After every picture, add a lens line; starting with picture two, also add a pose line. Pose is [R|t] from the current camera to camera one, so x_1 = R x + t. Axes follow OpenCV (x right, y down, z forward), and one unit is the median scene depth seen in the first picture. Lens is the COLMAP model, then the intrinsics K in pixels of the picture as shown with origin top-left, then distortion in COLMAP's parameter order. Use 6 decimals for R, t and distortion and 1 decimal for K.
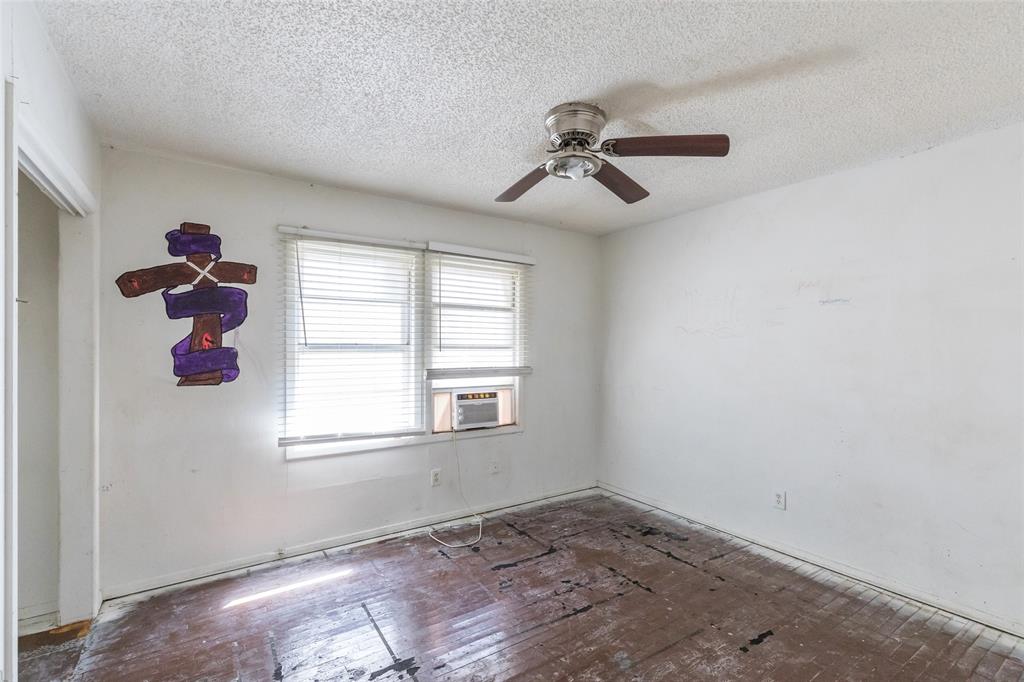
lens RADIAL K [[465.2, 0, 511.2], [0, 465.2, 344.0], [0, 0, 1]] dist [0.000790, -0.000125]
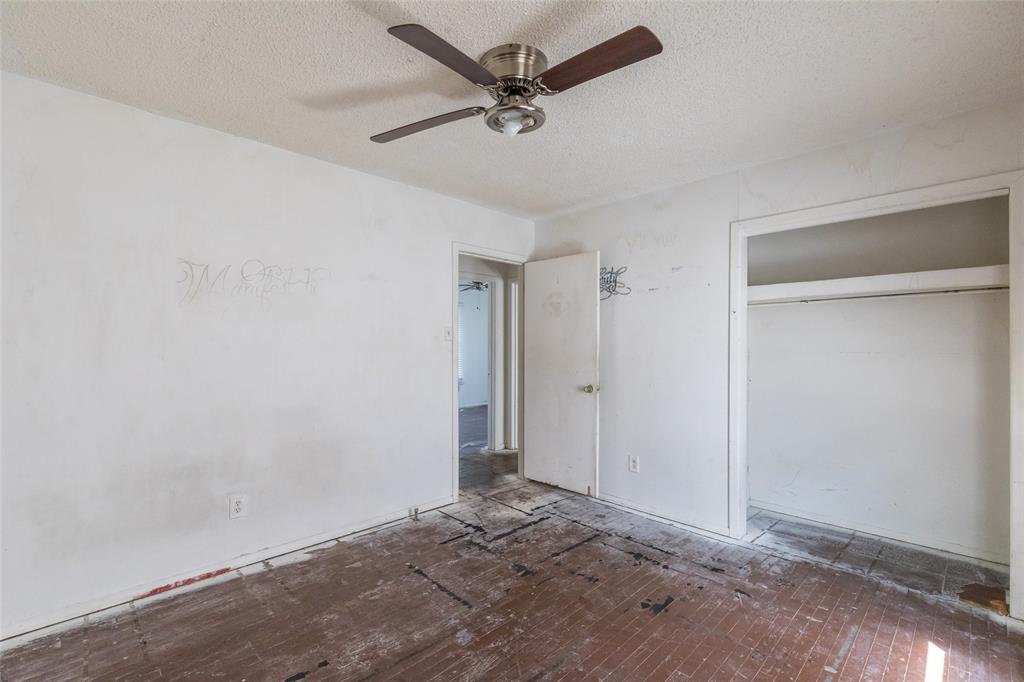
lens RADIAL K [[465.2, 0, 513.1], [0, 465.2, 342.5], [0, 0, 1]] dist [0.000790, -0.000125]
pose [[-0.981053, -0.003997, -0.193697, 0.321741], [-0.002650, 0.999970, -0.007215, 0.046568], [0.193720, -0.006565, -0.981035, 1.953686]]
